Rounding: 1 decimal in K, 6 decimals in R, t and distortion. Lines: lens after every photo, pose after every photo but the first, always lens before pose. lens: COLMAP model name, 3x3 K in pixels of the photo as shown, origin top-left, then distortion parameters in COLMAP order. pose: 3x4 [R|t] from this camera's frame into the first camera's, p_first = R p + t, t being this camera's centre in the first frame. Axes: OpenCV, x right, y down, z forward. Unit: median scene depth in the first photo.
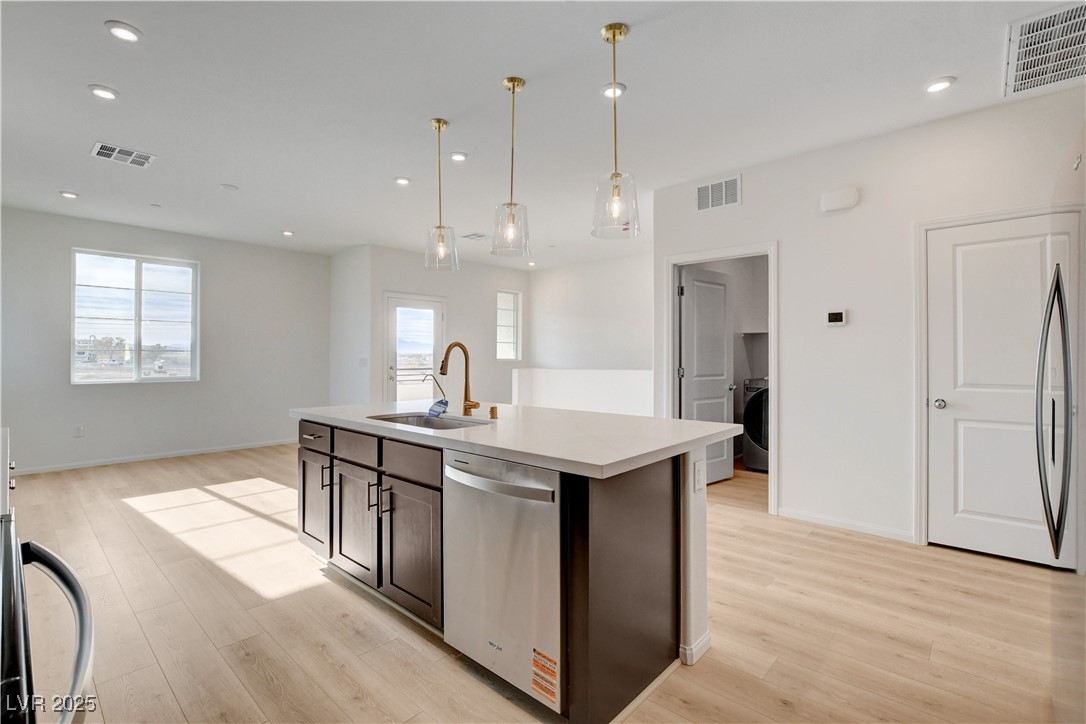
lens RADIAL K [[492.1, 0, 544.3], [0, 492.1, 359.3], [0, 0, 1]] dist [-0.002513, -0.000609]
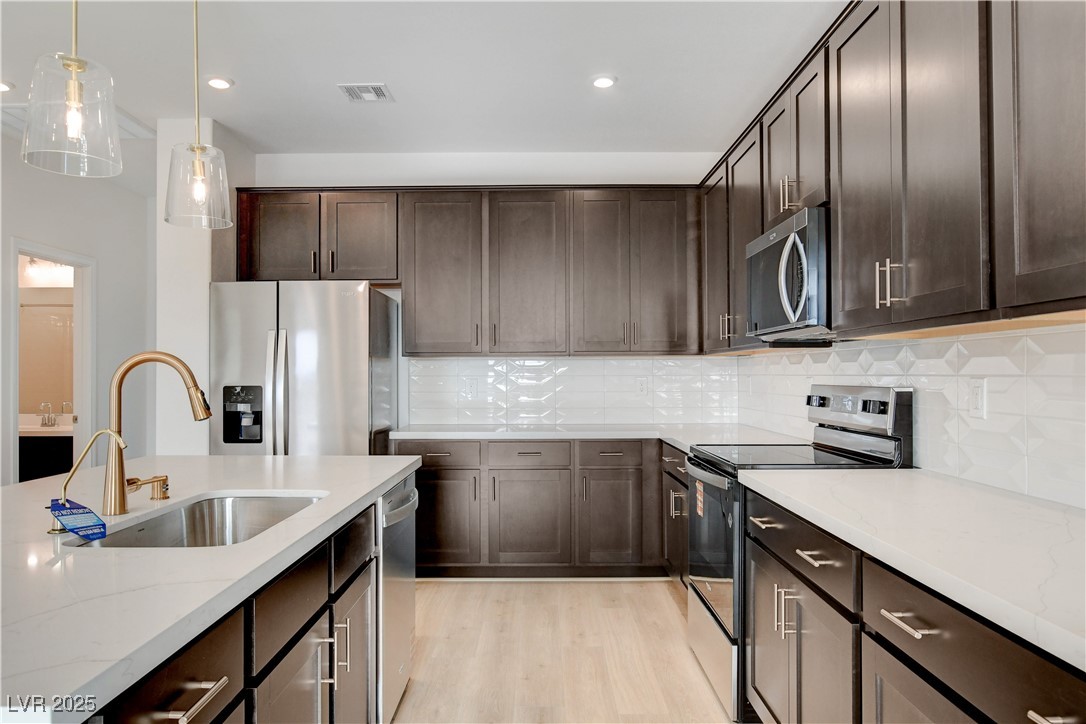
lens RADIAL K [[729.0, 0, 540.0], [0, 729.0, 371.4], [0, 0, 1]] dist [-0.034502, 0.033835]
pose [[-0.661226, 0.005625, 0.750166, -0.765160], [0.002477, 0.999983, -0.005315, -0.009341], [-0.750183, -0.001657, -0.661228, 0.967631]]
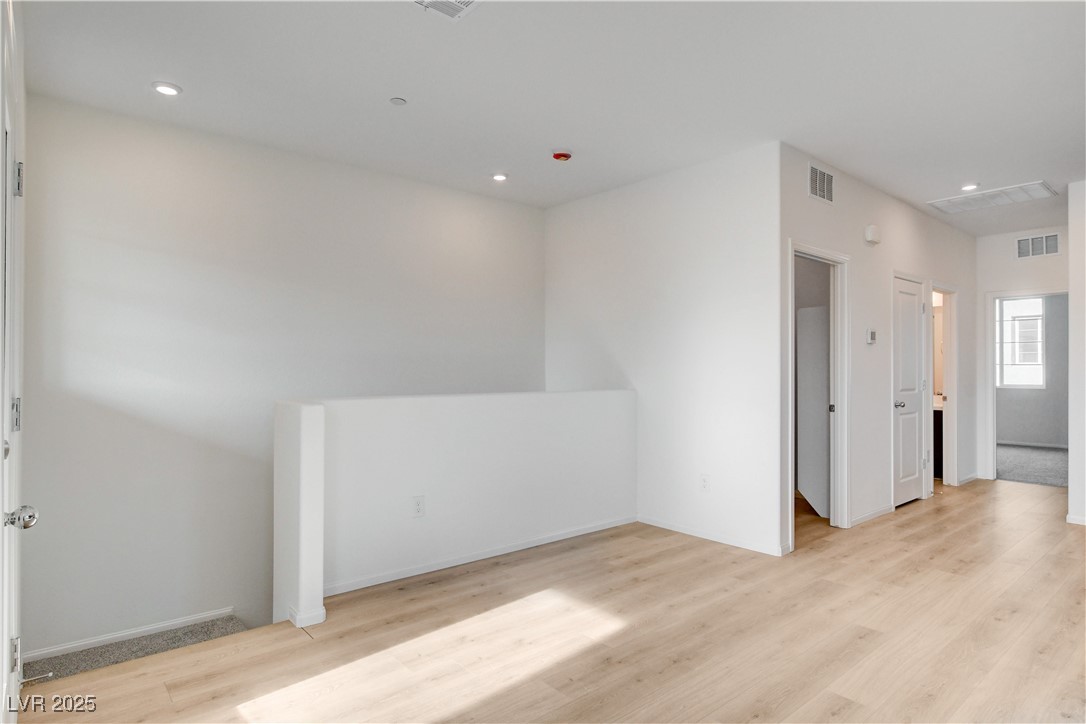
lens RADIAL K [[602.0, 0, 543.0], [0, 602.0, 362.0], [0, 0, 1]] dist [0.000579, 0.000553]
pose [[0.138434, 0.009712, 0.990324, -0.998666], [-0.004841, 0.999947, -0.009129, -0.008118], [-0.990360, -0.003530, 0.138474, 1.731765]]
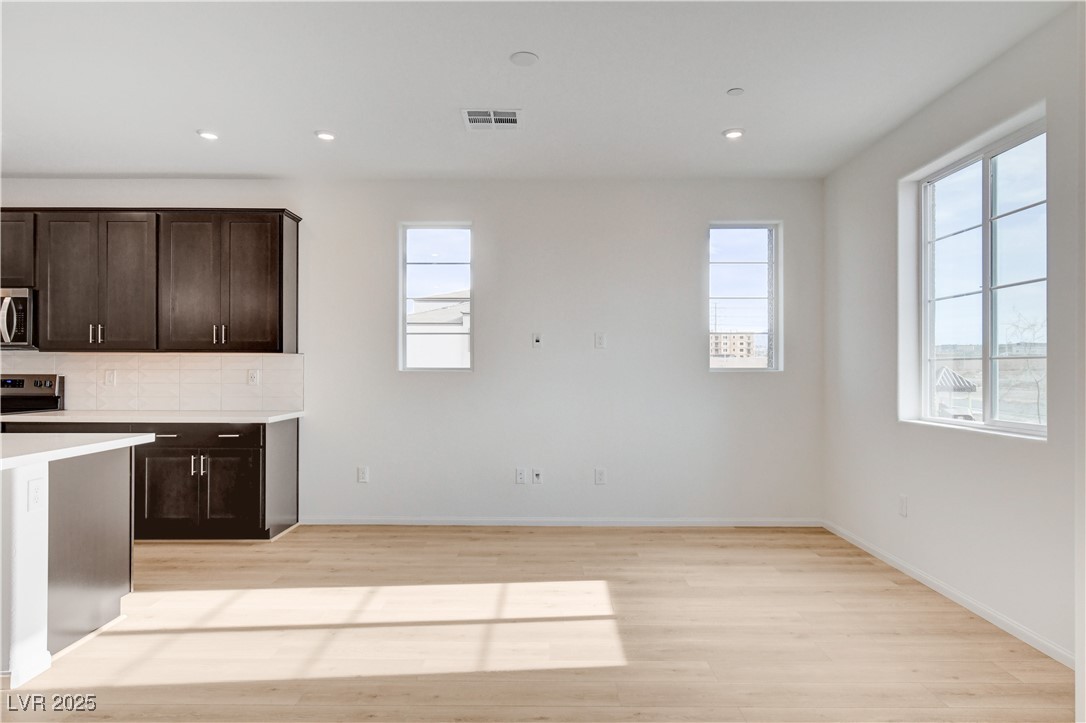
lens RADIAL K [[654.0, 0, 542.4], [0, 654.0, 358.3], [0, 0, 1]] dist [-0.002825, 0.002120]
pose [[-0.757117, -0.011465, -0.653178, -0.263286], [-0.001683, 0.999877, -0.015600, -0.010121], [0.653277, -0.010712, -0.757043, 2.138832]]
